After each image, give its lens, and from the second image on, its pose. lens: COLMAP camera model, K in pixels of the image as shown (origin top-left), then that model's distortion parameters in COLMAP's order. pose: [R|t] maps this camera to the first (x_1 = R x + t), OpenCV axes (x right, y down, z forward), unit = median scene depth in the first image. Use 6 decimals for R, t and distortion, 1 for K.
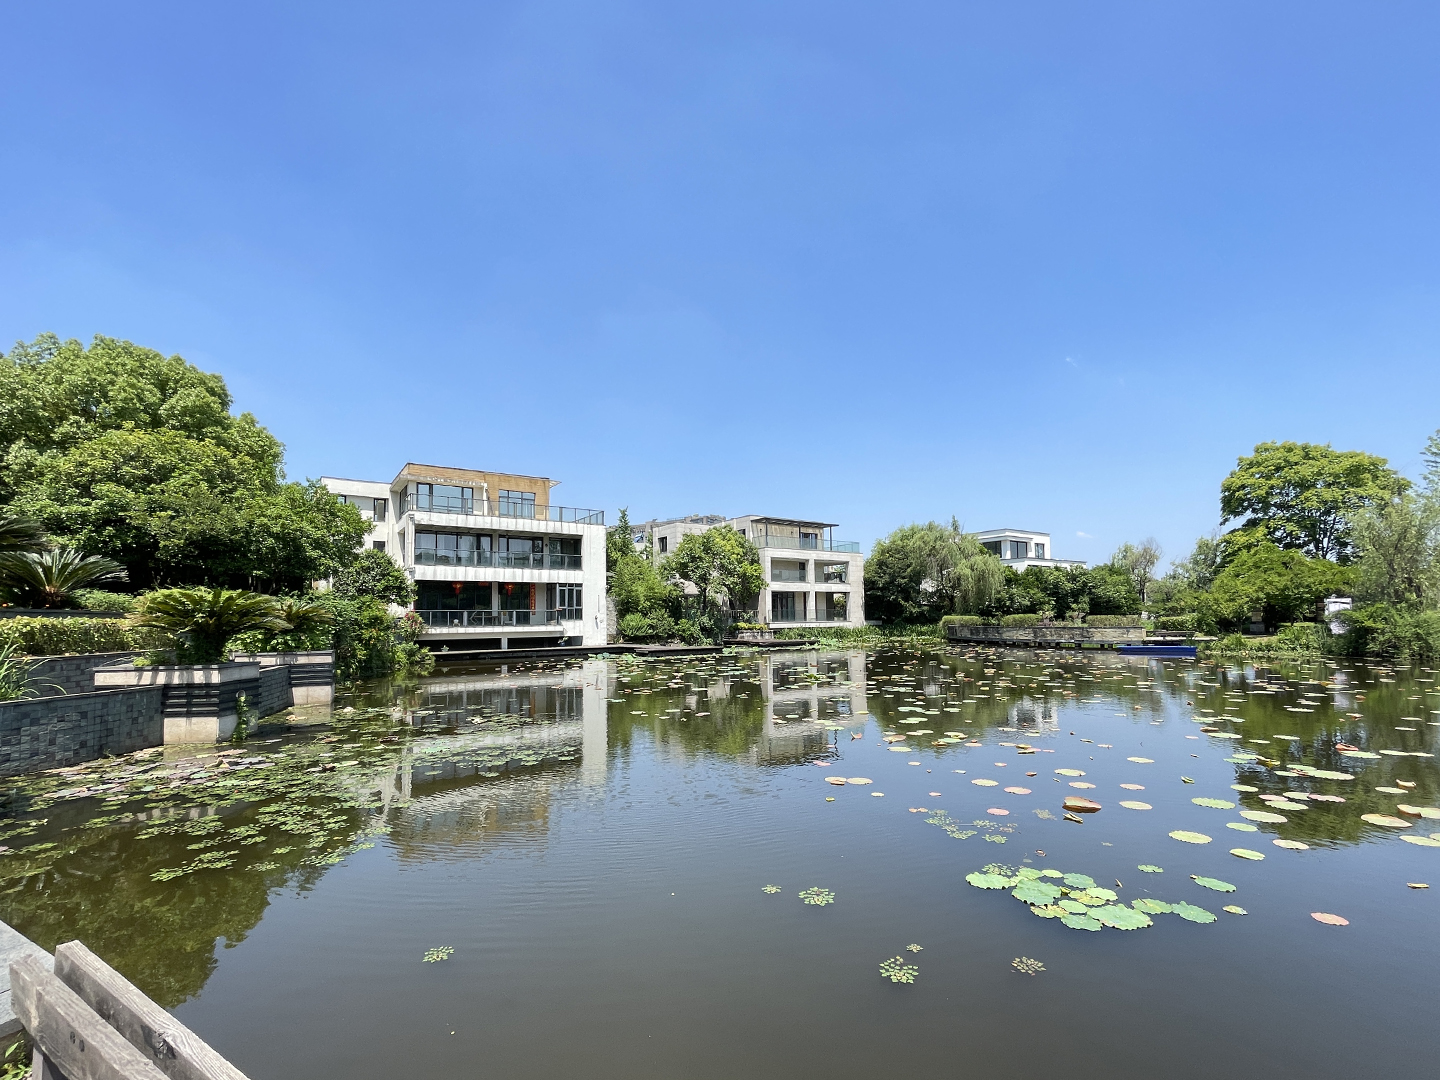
lens RADIAL K [[982.1, 0, 719.5], [0, 982.1, 538.9], [0, 0, 1]] dist [0.006531, 0.002726]
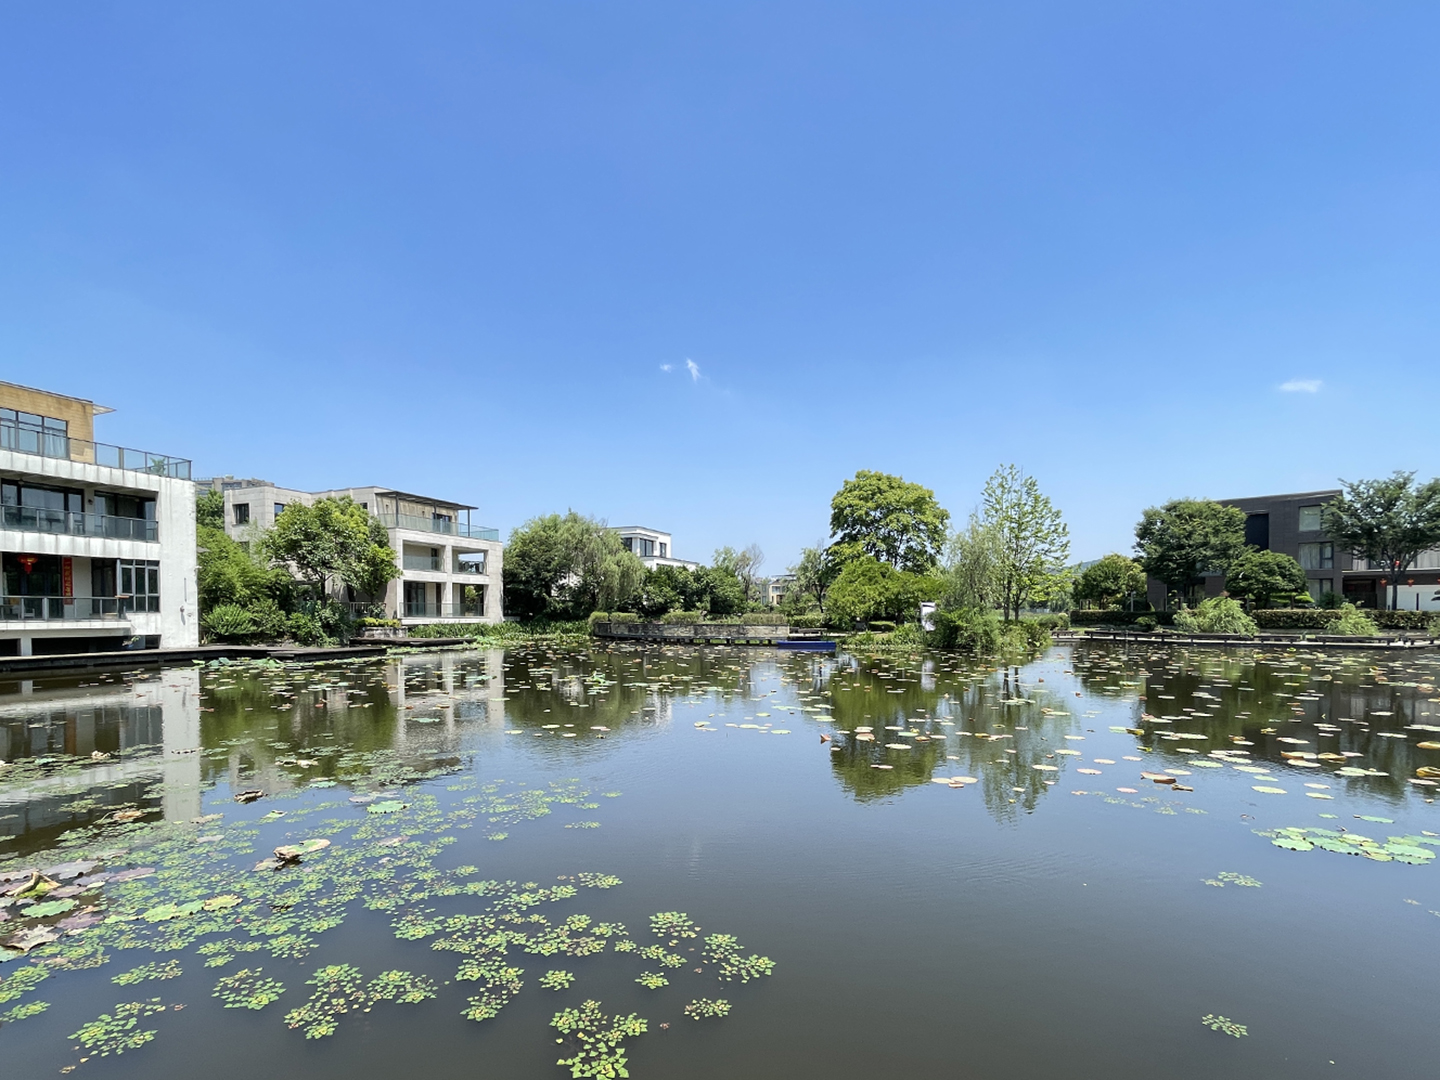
lens RADIAL K [[982.1, 0, 716.3], [0, 982.1, 619.6], [0, 0, 1]] dist [0.006531, 0.002726]
pose [[0.725228, 0.005777, 0.688485, -0.335385], [-0.065735, 0.995978, 0.060886, 0.018130], [-0.685364, -0.089414, 0.722690, 0.213428]]
